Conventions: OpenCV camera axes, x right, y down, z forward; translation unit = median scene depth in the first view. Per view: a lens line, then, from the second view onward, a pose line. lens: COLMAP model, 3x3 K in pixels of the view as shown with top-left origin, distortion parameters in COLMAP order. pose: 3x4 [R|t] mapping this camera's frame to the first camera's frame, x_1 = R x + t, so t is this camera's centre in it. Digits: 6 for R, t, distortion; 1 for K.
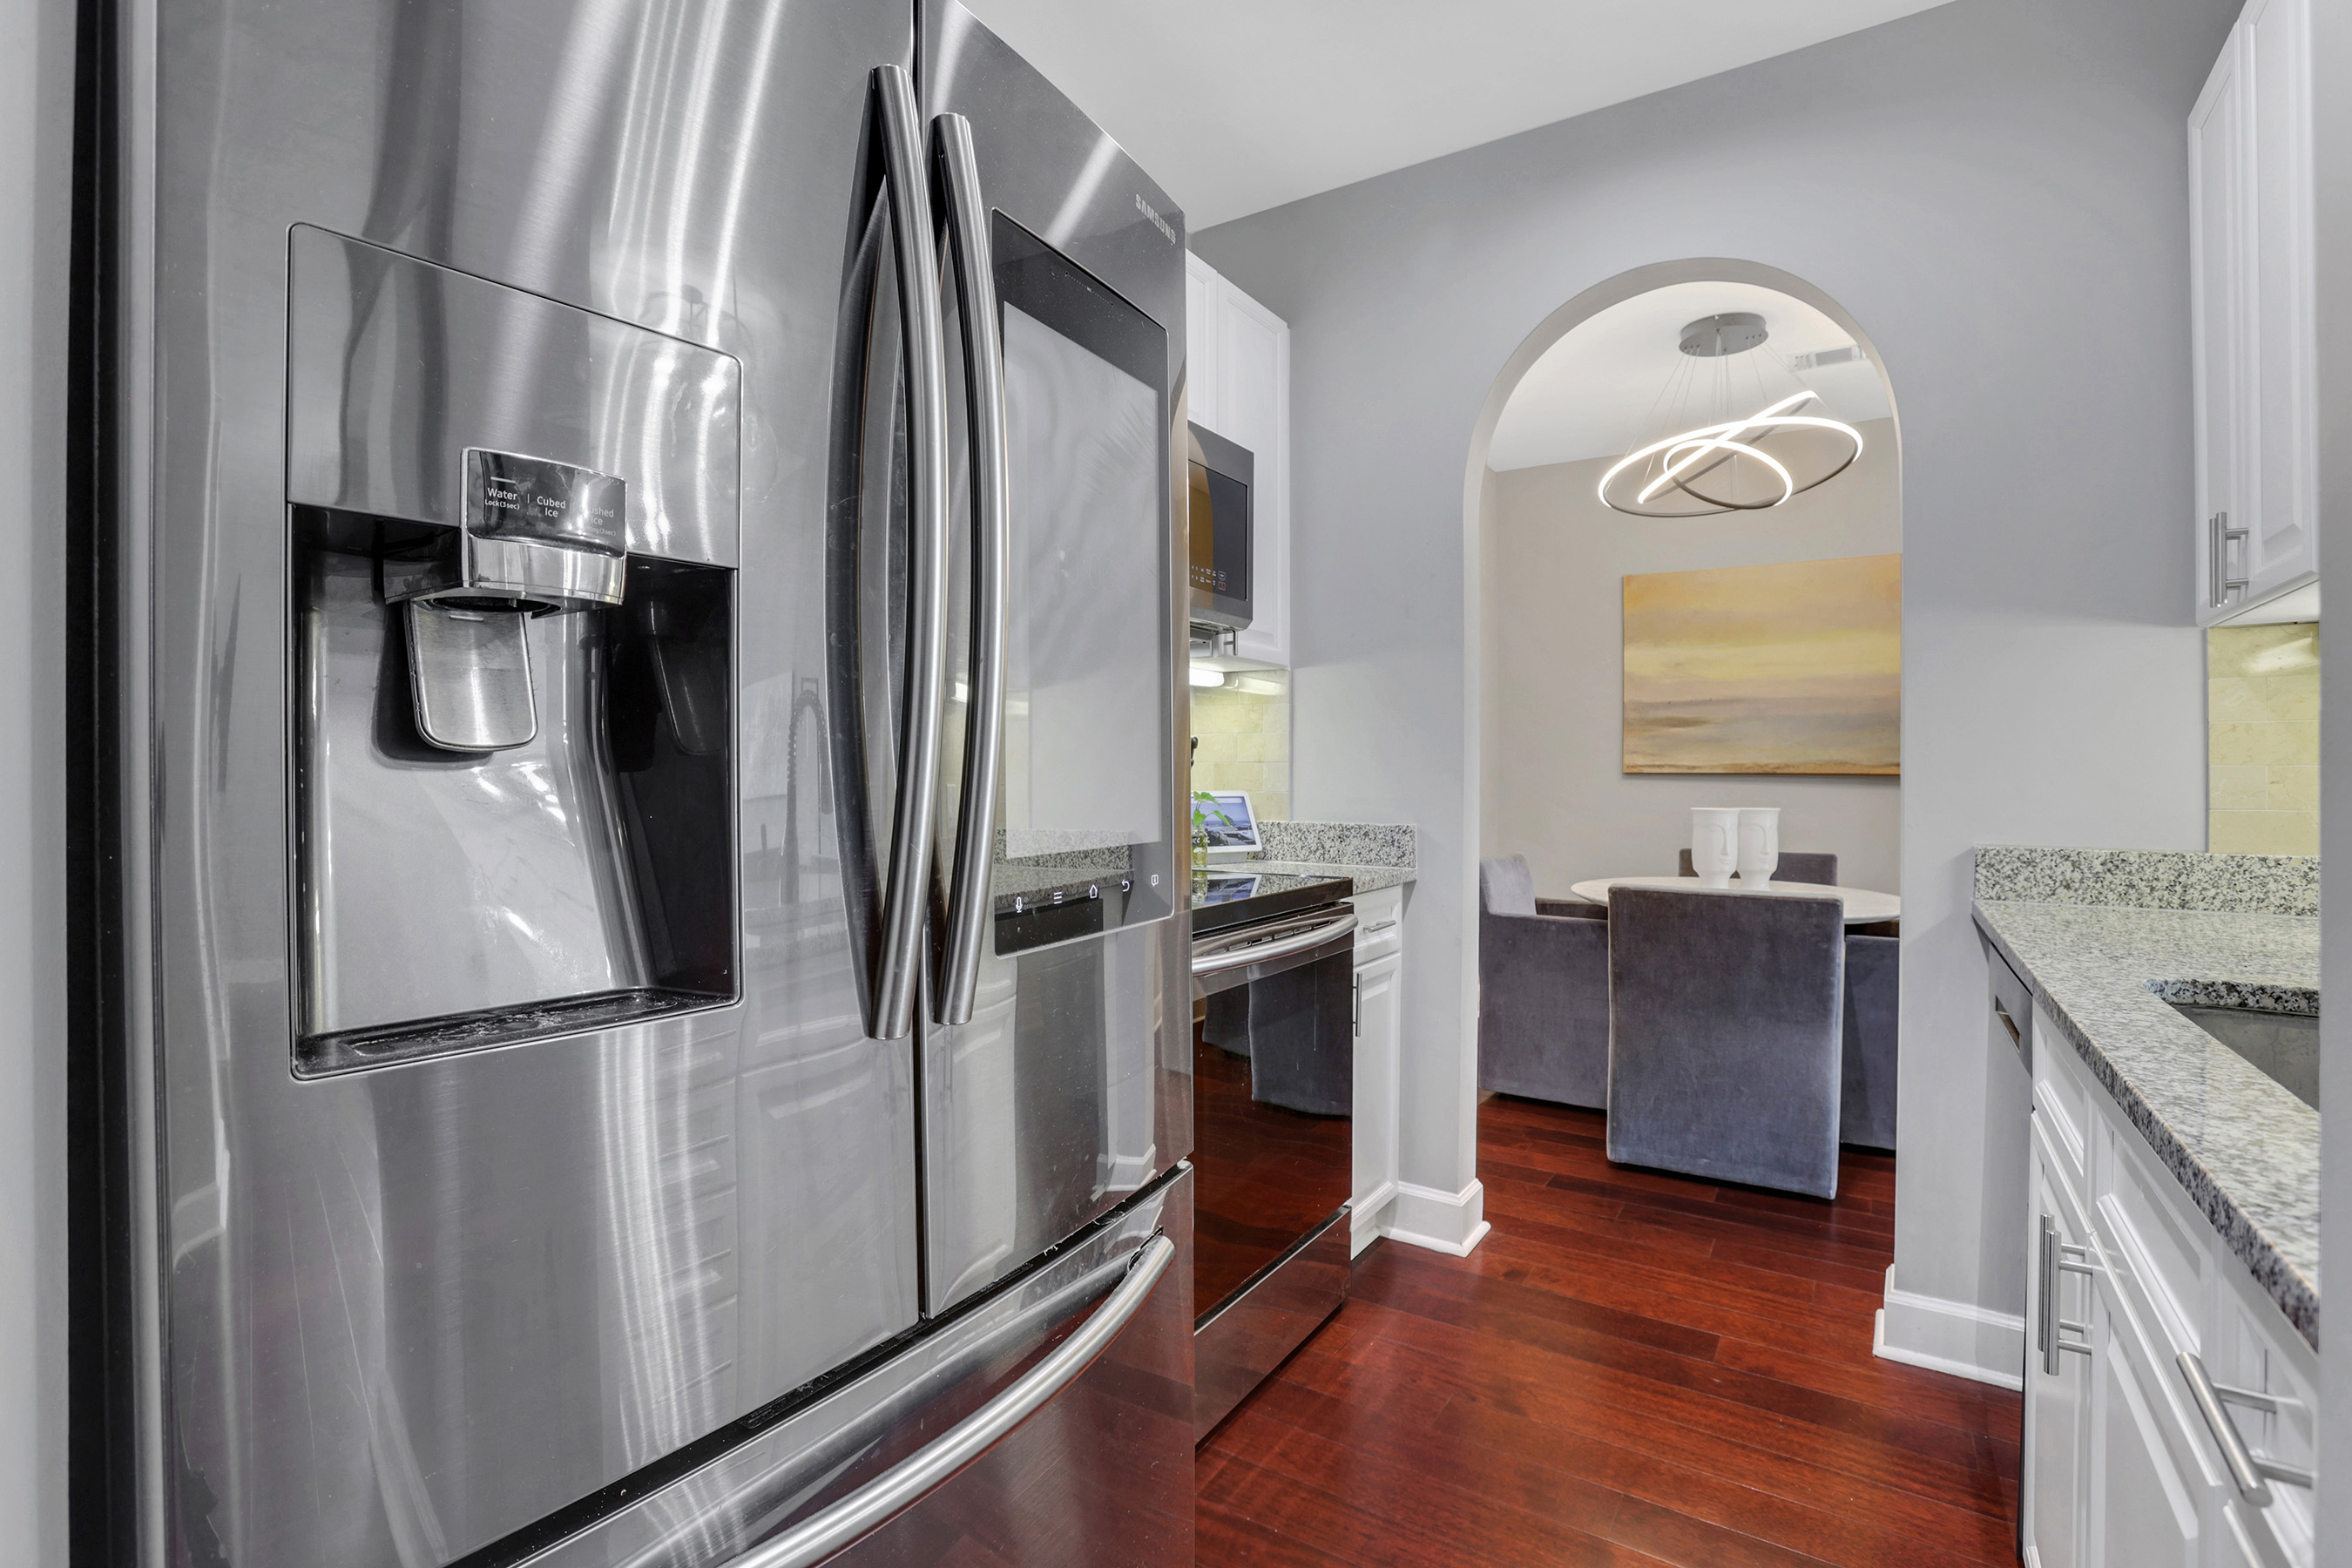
lens RADIAL K [[1099.9, 0, 1166.0], [0, 1099.9, 770.6], [0, 0, 1]] dist [-0.086410, 0.040893]
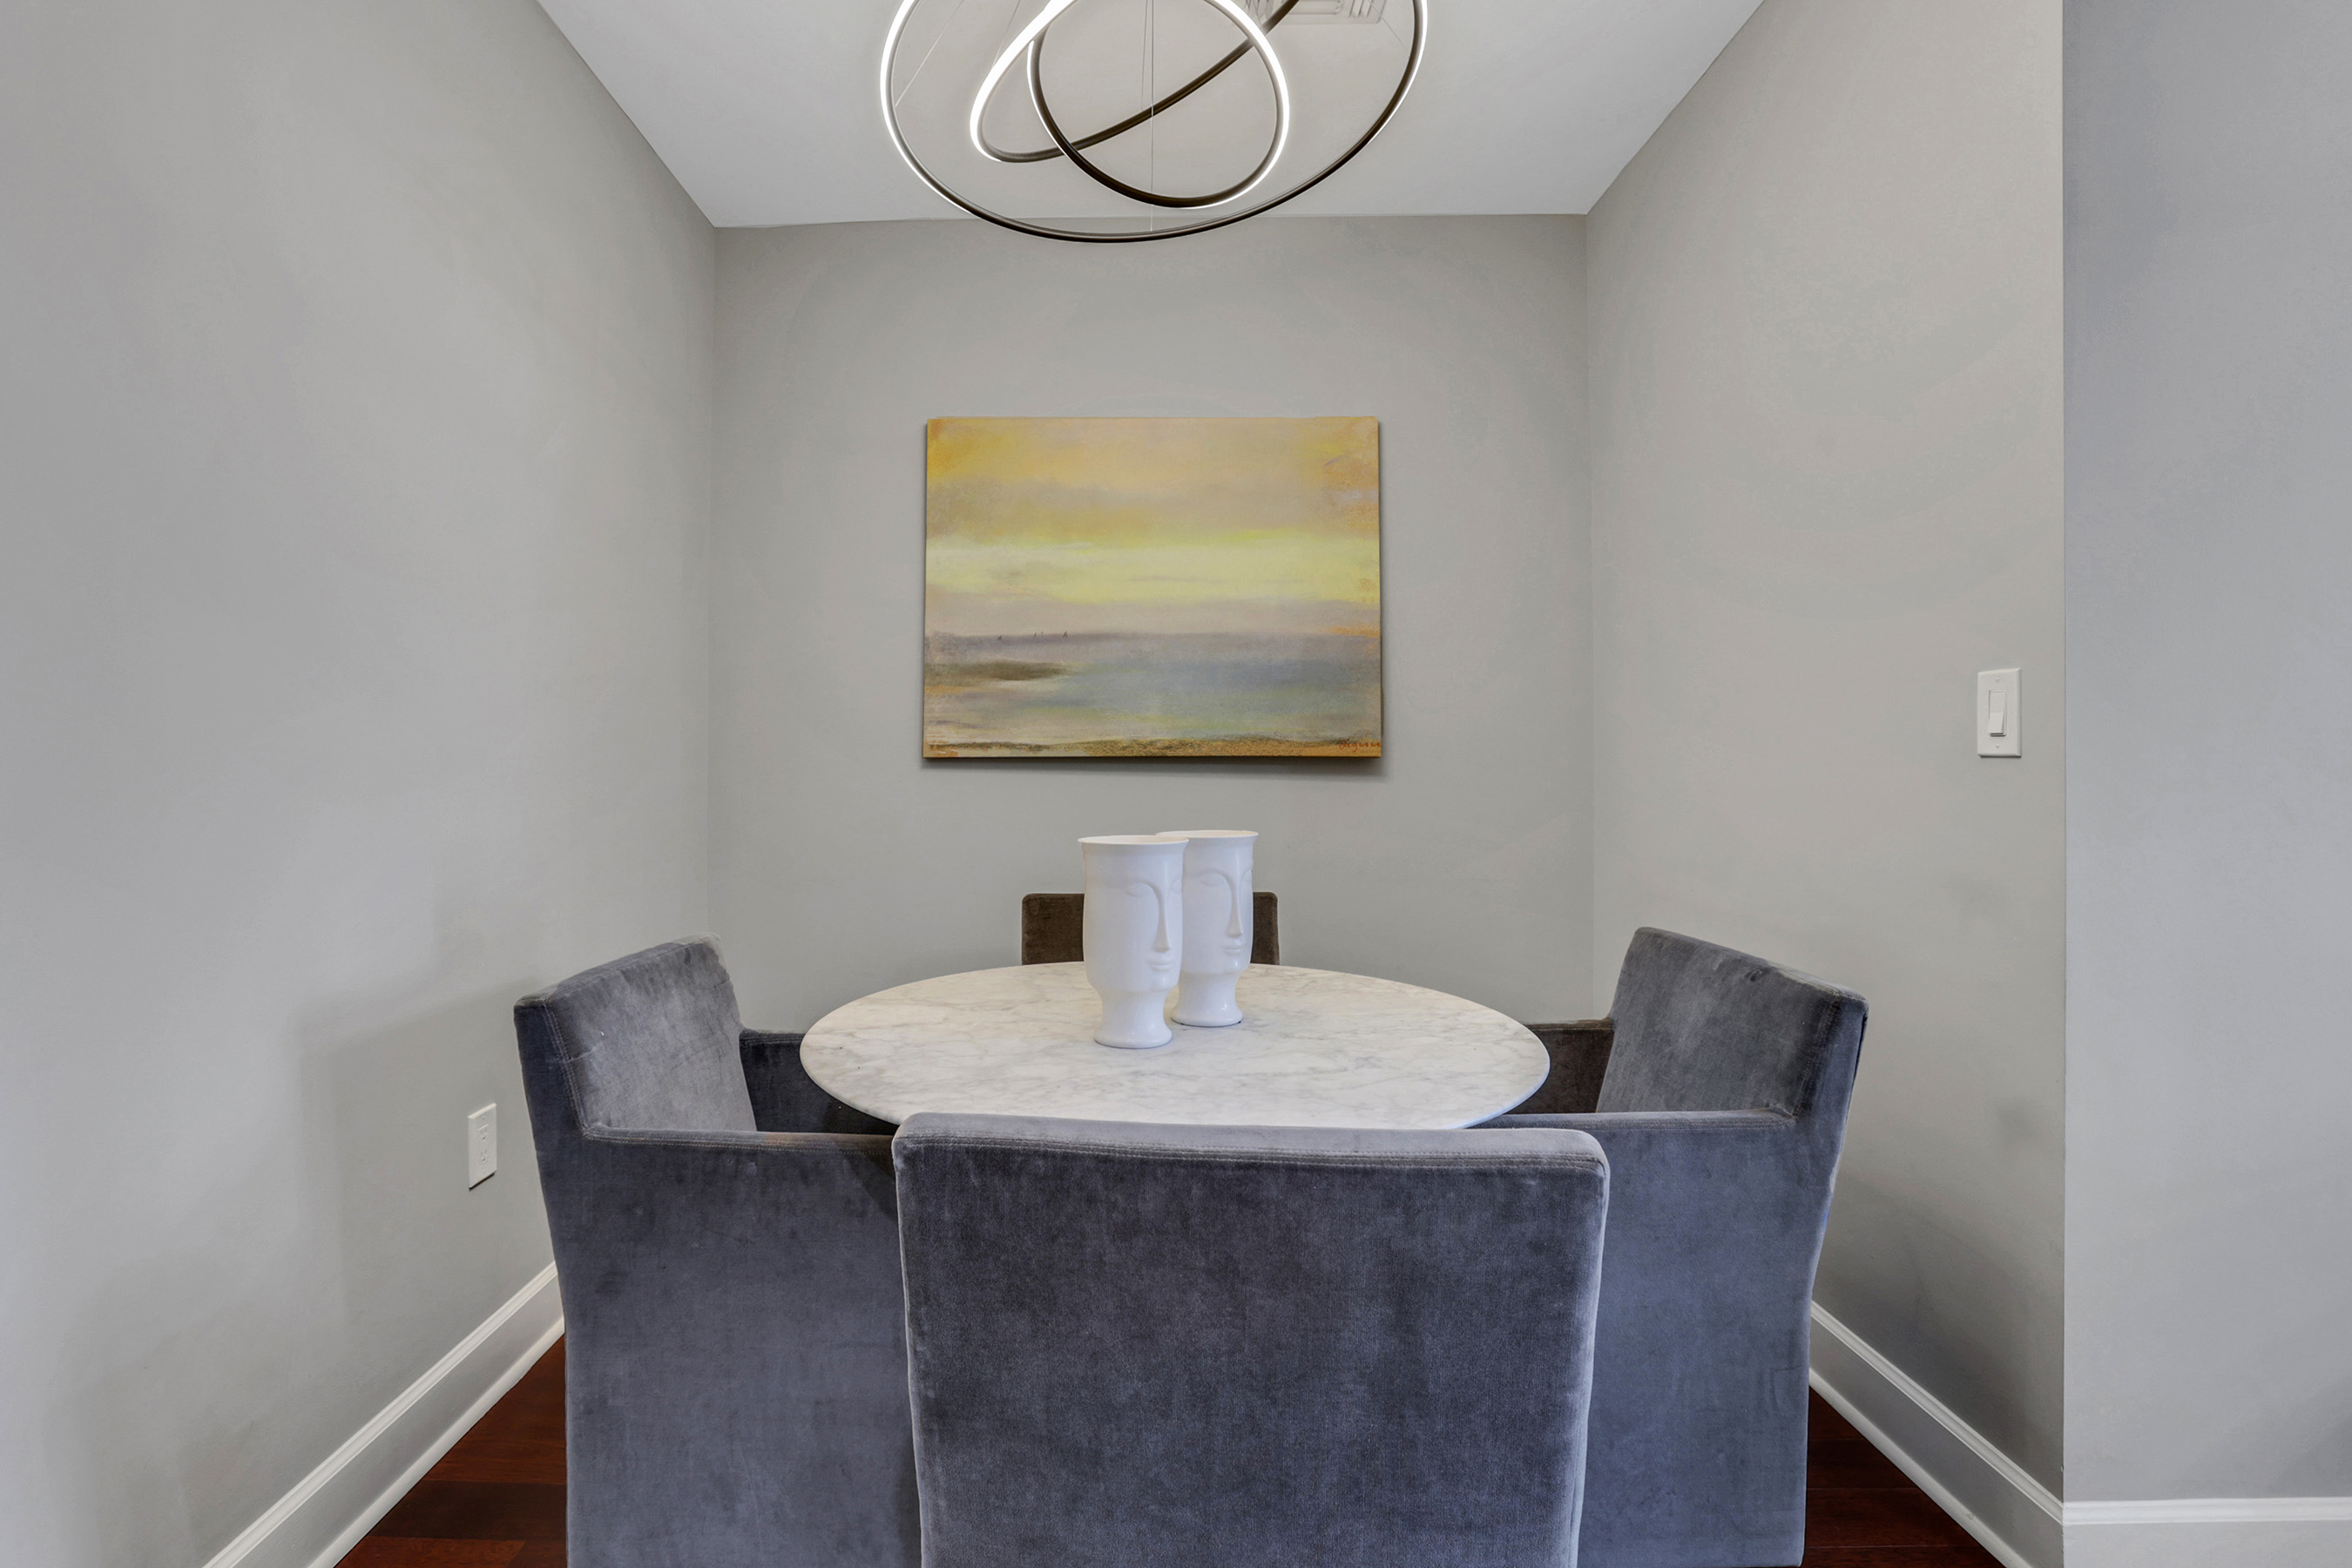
lens RADIAL K [[1099.9, 0, 1166.0], [0, 1099.9, 770.6], [0, 0, 1]] dist [-0.086410, 0.040893]
pose [[0.814911, -0.017077, 0.579334, 0.212572], [0.007041, 0.999784, 0.019566, -0.001907], [-0.579543, -0.011865, 0.814855, 0.508804]]
